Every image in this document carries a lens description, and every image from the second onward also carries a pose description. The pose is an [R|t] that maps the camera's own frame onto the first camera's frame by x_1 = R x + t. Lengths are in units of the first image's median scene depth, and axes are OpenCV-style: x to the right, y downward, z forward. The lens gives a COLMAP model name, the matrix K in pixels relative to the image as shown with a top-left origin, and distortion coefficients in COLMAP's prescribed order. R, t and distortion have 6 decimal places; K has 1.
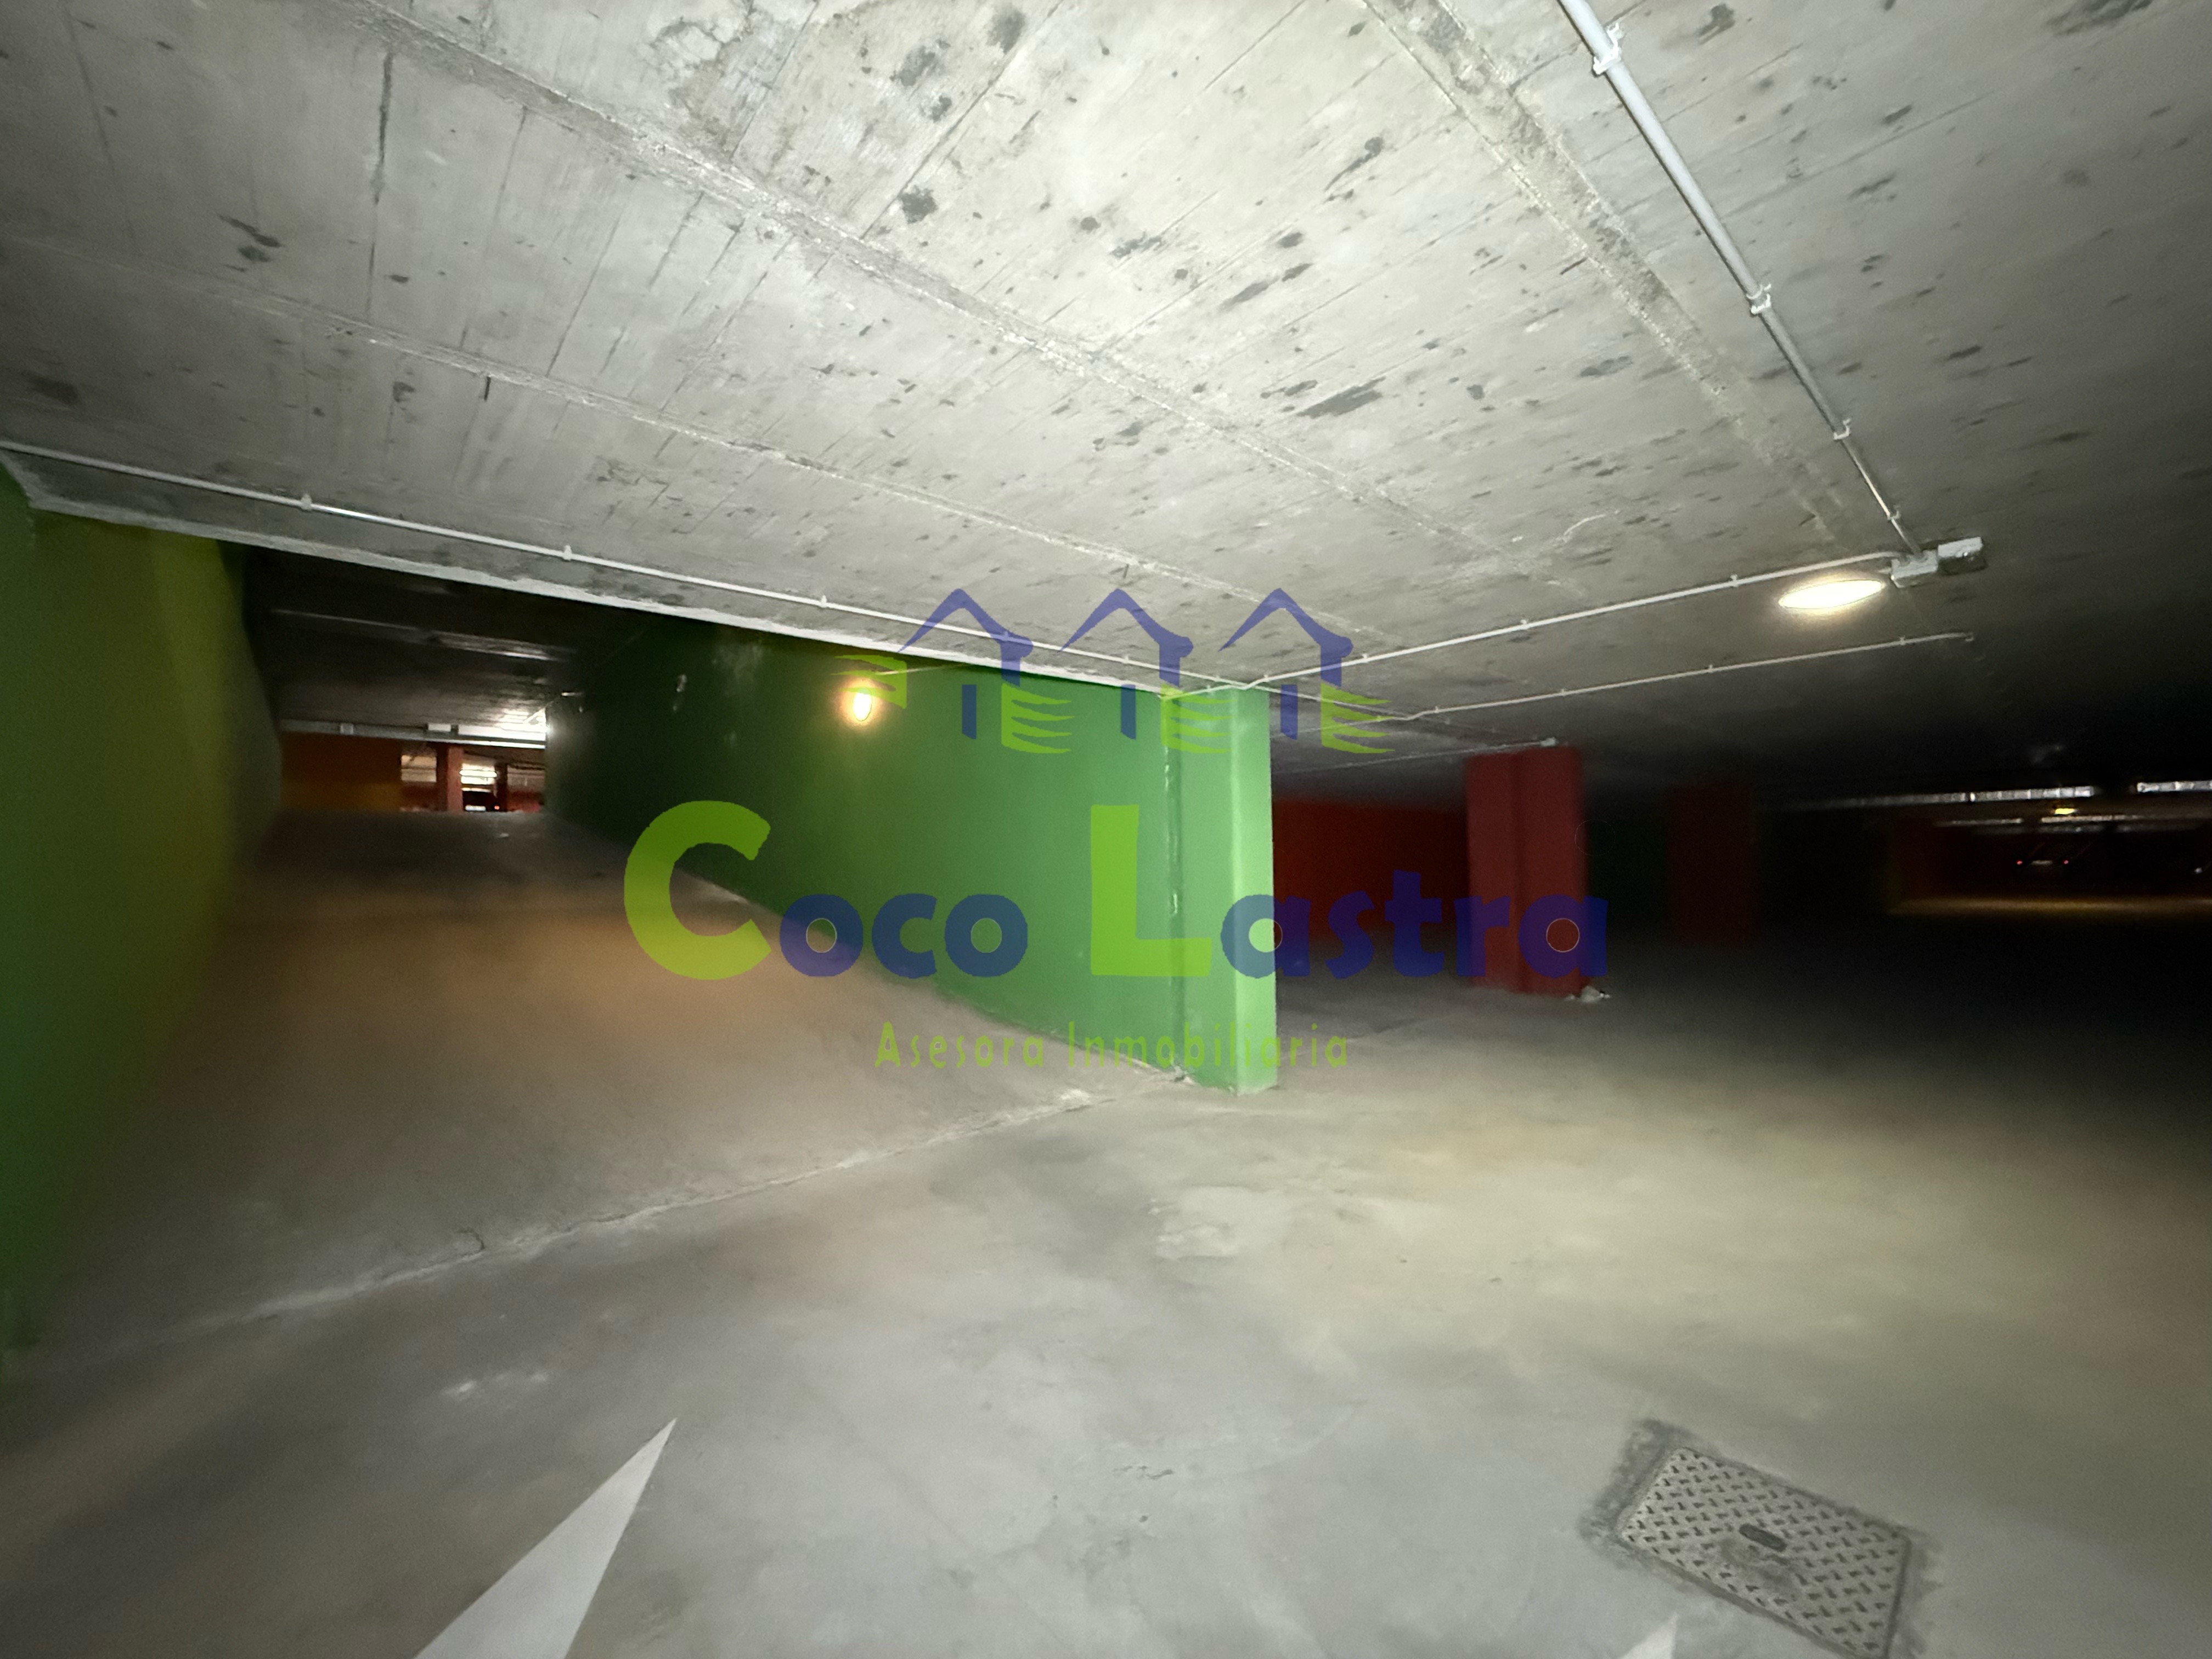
lens RADIAL K [[882.5, 0, 1094.6], [0, 882.5, 831.7], [0, 0, 1]] dist [-0.001274, -0.000302]
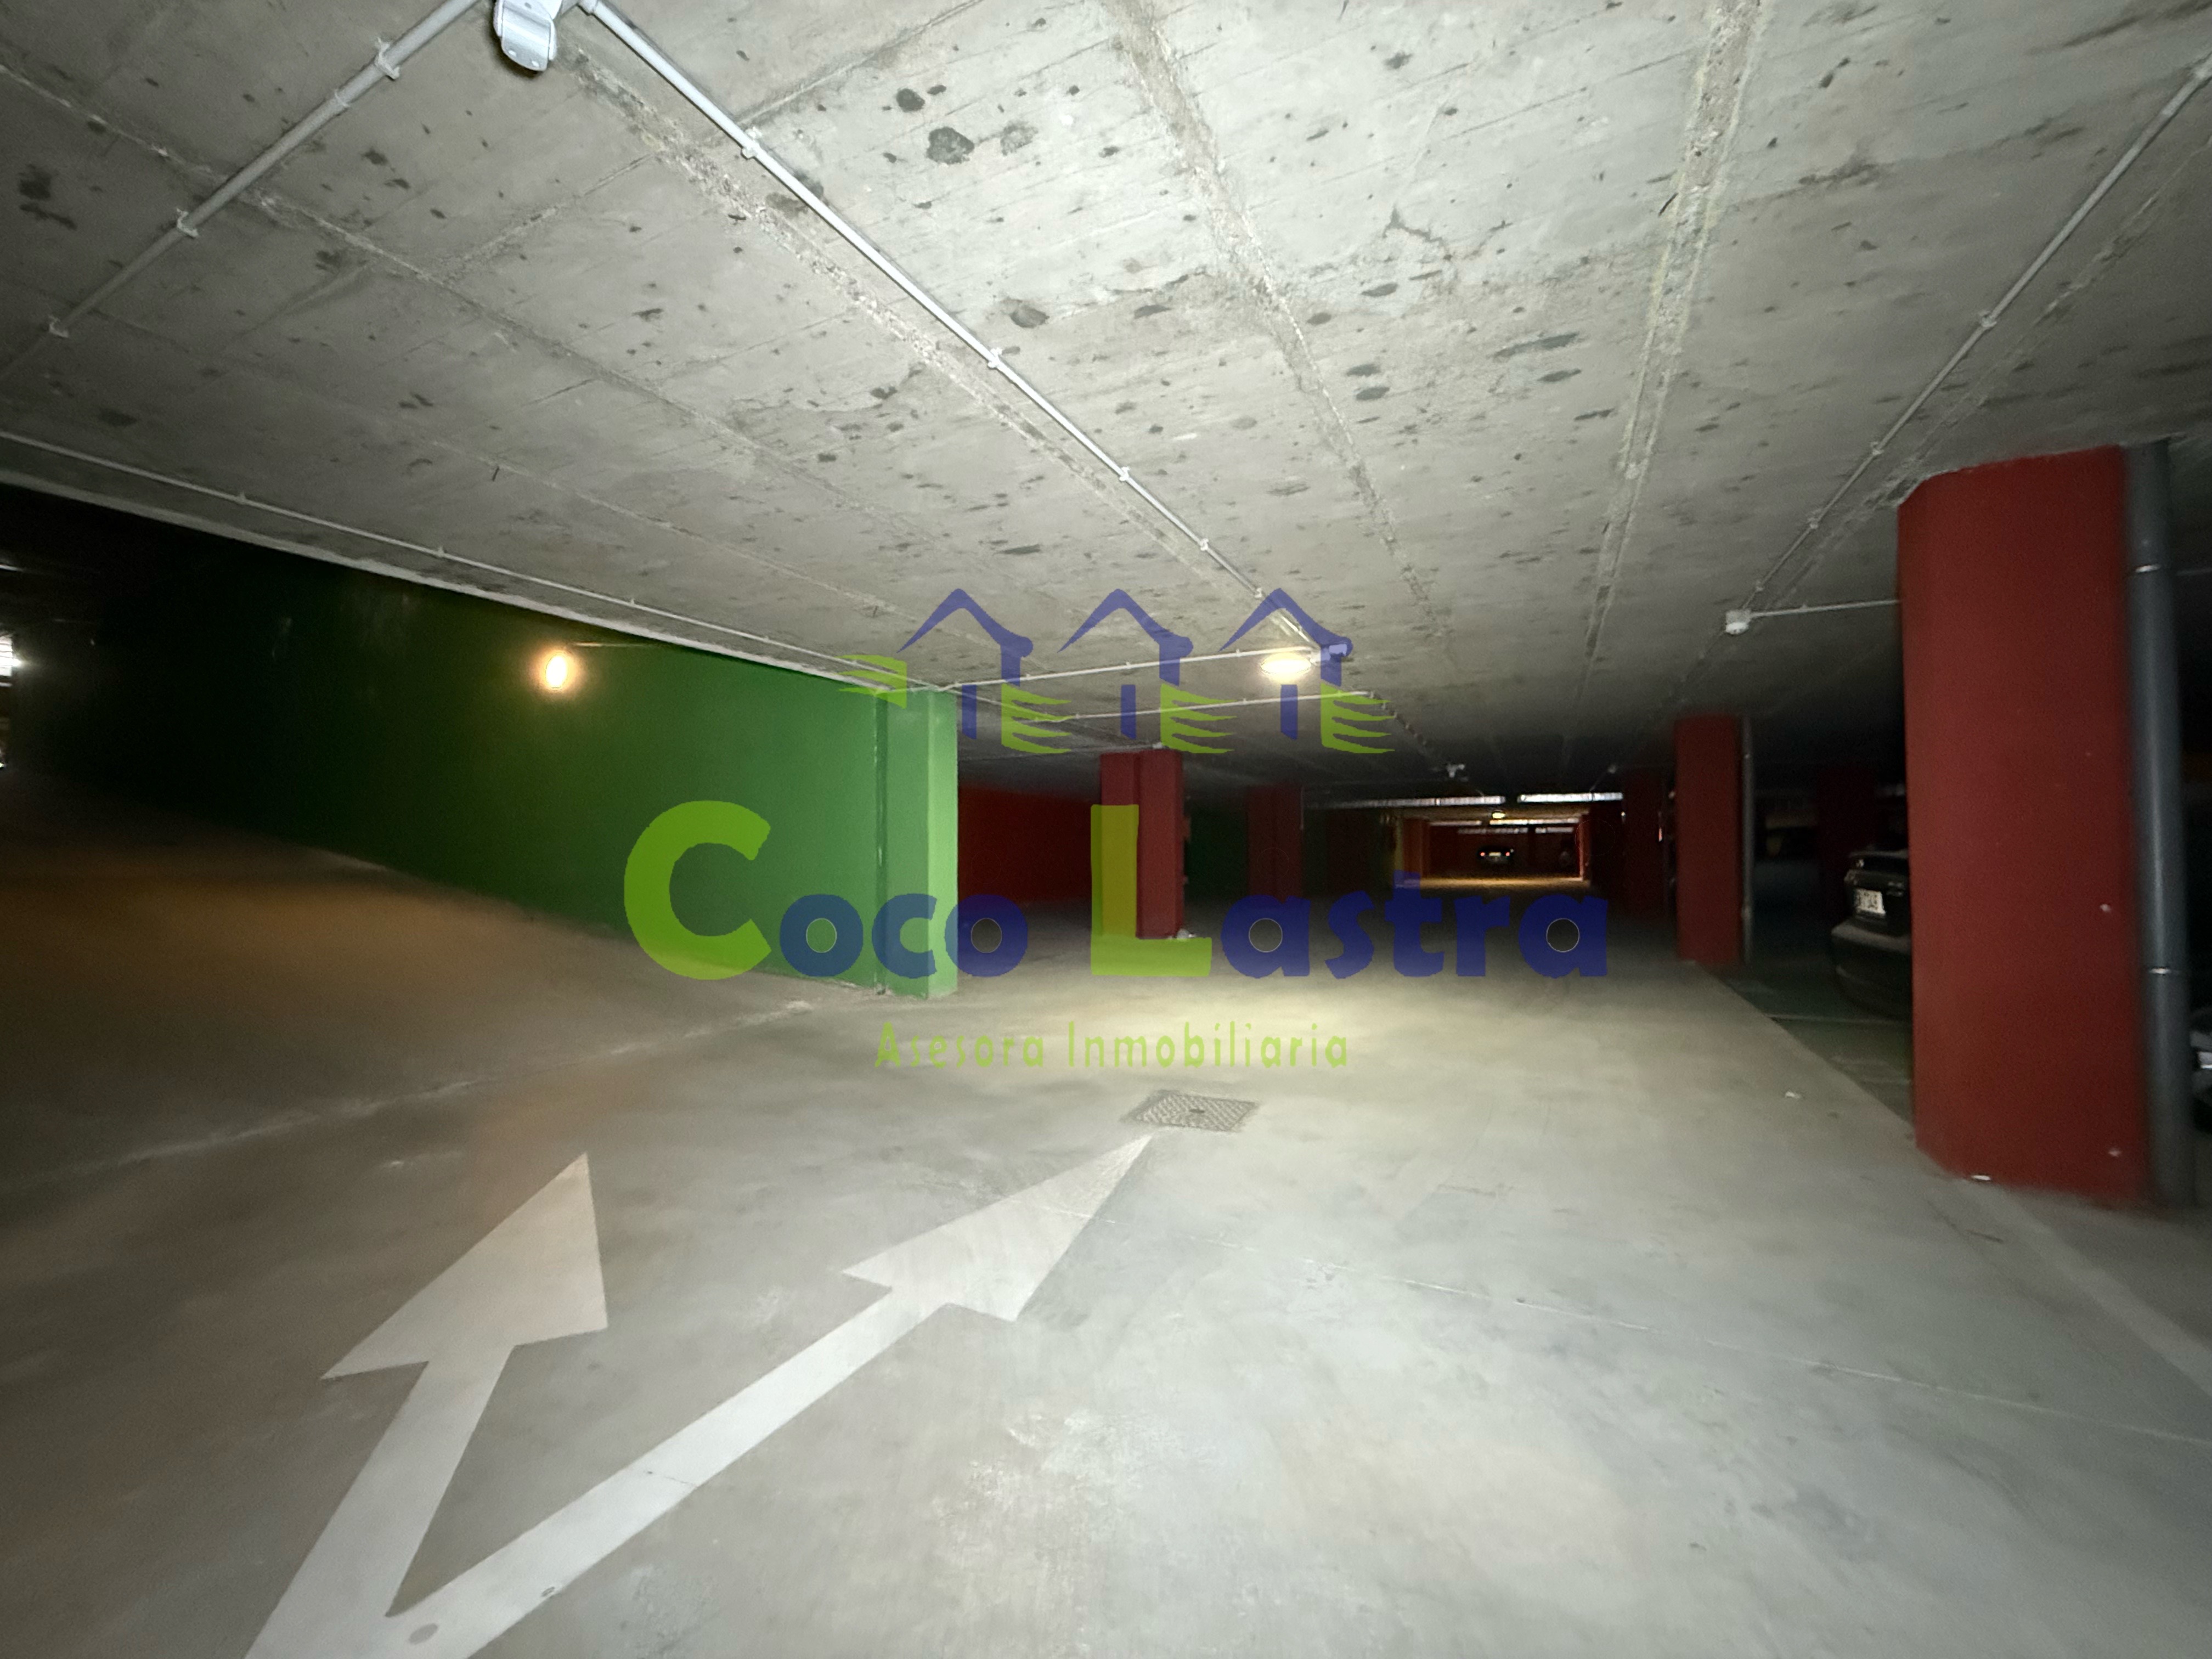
lens RADIAL K [[882.5, 0, 1094.6], [0, 882.5, 831.7], [0, 0, 1]] dist [-0.001274, -0.000302]
pose [[0.928776, 0.018017, 0.370204, -0.145945], [-0.021504, 0.999755, 0.005296, 0.053626], [-0.370018, -0.012879, 0.928935, -0.457701]]
